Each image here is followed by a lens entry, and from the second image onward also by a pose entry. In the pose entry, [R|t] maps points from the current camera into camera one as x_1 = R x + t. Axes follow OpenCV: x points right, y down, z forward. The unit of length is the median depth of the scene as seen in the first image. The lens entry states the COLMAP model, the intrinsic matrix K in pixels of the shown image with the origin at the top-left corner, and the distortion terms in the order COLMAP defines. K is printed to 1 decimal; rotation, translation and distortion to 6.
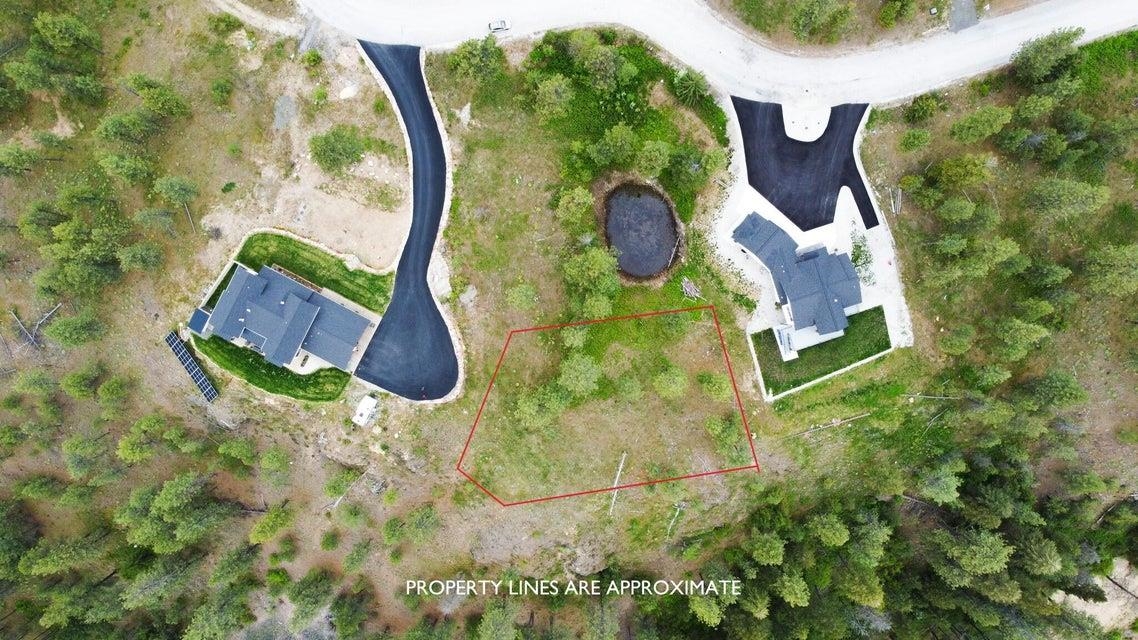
lens RADIAL K [[860.3, 0, 567.1], [0, 860.3, 319.0], [0, 0, 1]] dist [0.003446, -0.006137]
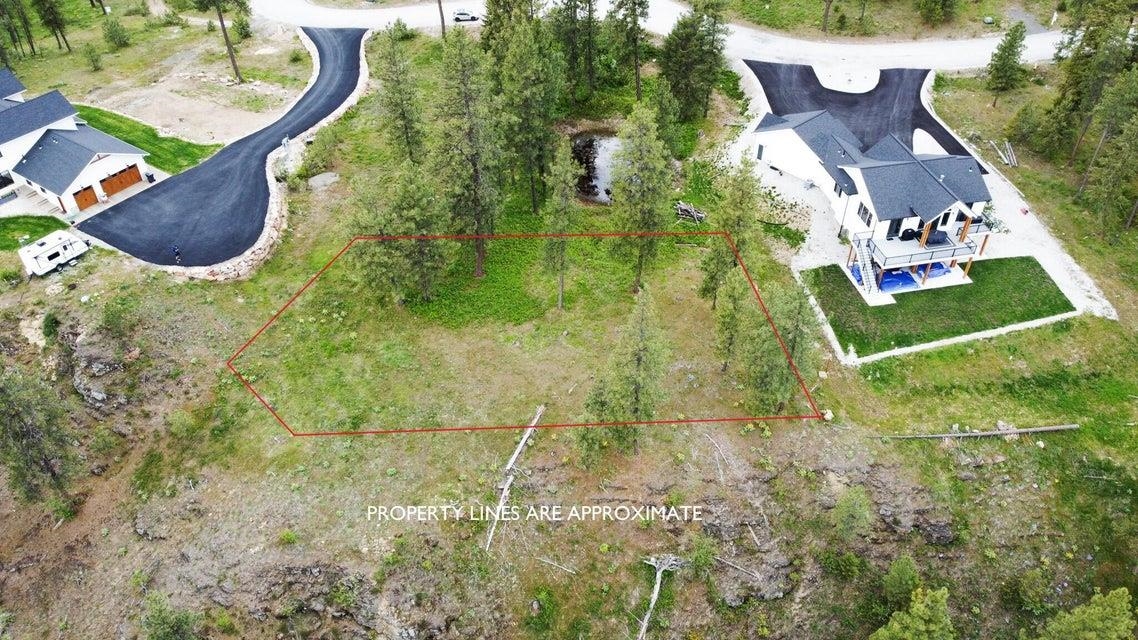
lens RADIAL K [[860.3, 0, 567.1], [0, 860.3, 319.0], [0, 0, 1]] dist [0.003446, -0.006137]
pose [[0.992832, 0.076944, -0.091457, 0.120883], [-0.119453, 0.613584, -0.780542, 0.491138], [-0.003941, 0.785872, 0.618377, 0.697669]]
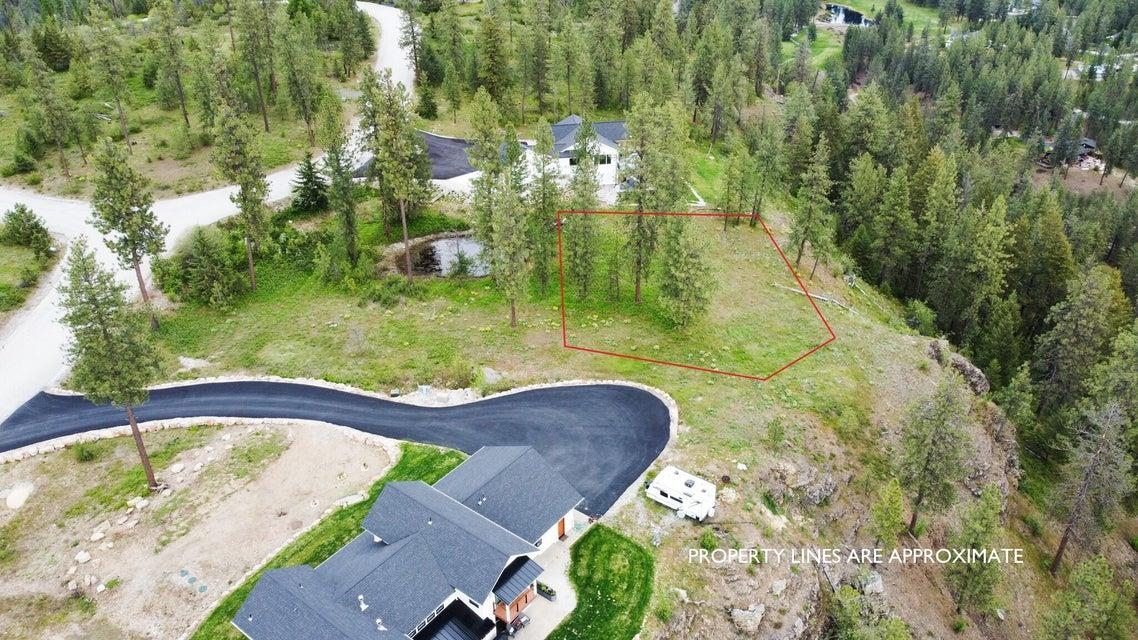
lens RADIAL K [[860.3, 0, 567.1], [0, 860.3, 319.0], [0, 0, 1]] dist [0.003446, -0.006137]
pose [[0.177731, -0.503449, 0.845548, -0.560400], [0.982602, 0.043736, -0.180498, 0.122568], [0.053891, 0.862917, 0.502463, 0.689861]]
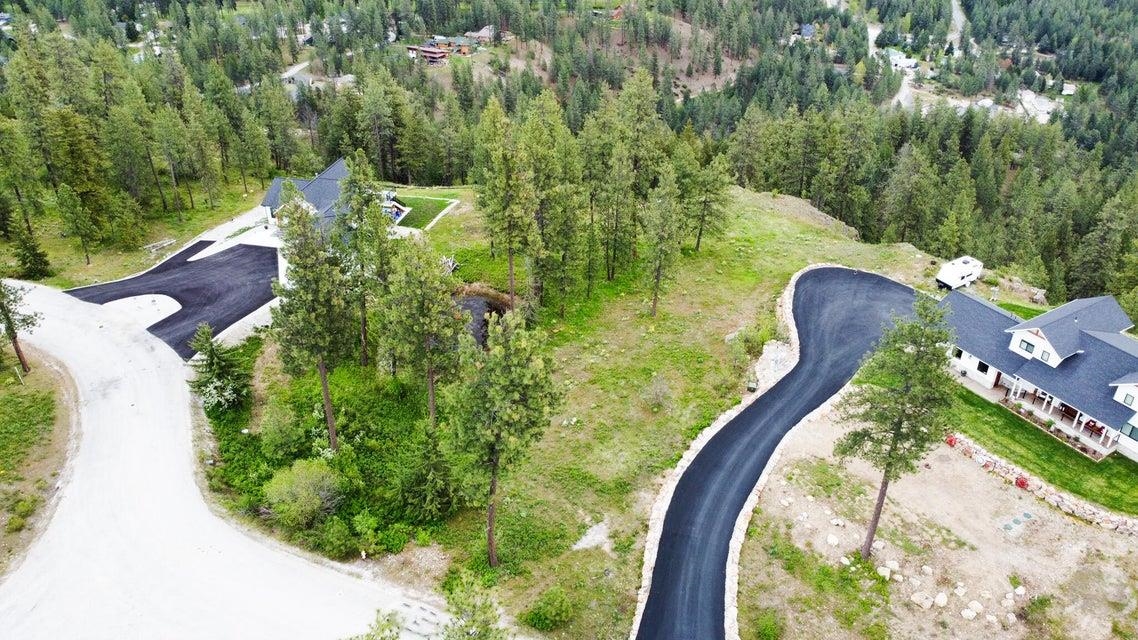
lens RADIAL K [[860.3, 0, 567.1], [0, 860.3, 319.0], [0, 0, 1]] dist [0.003446, -0.006137]
pose [[-0.848984, -0.267364, 0.455789, -0.283868], [0.527477, -0.480281, 0.700784, -0.510851], [0.031542, 0.835372, 0.548779, 0.652501]]
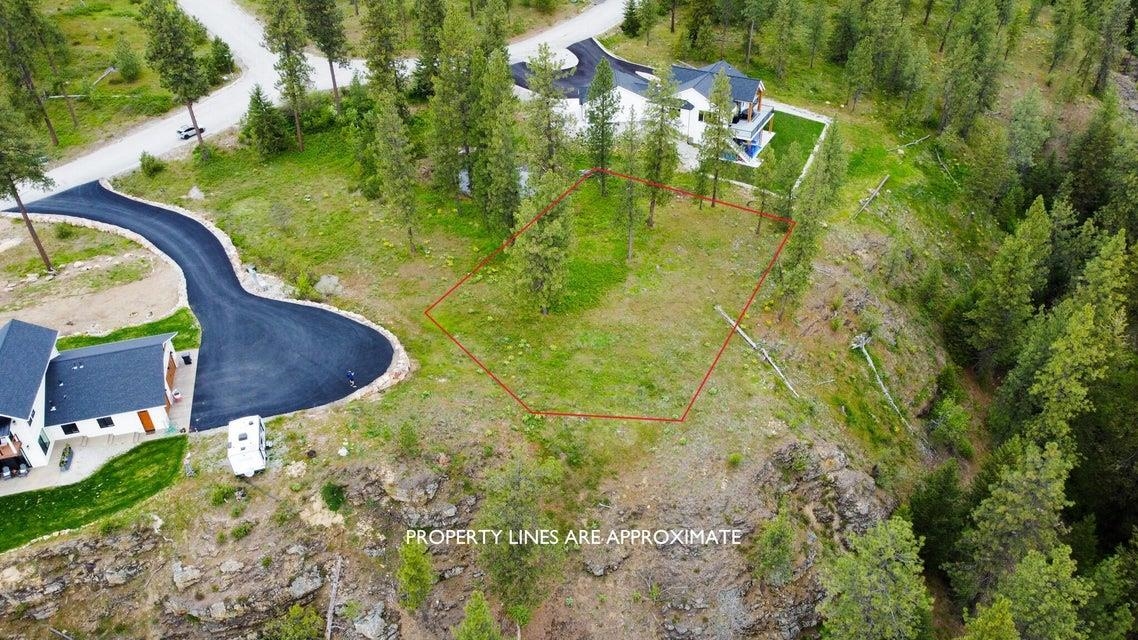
lens RADIAL K [[860.3, 0, 567.1], [0, 860.3, 319.0], [0, 0, 1]] dist [0.003446, -0.006137]
pose [[0.733935, -0.410597, 0.541064, -0.320459], [0.677729, 0.389946, -0.623398, 0.453973], [0.044979, 0.824229, 0.564468, 0.698802]]
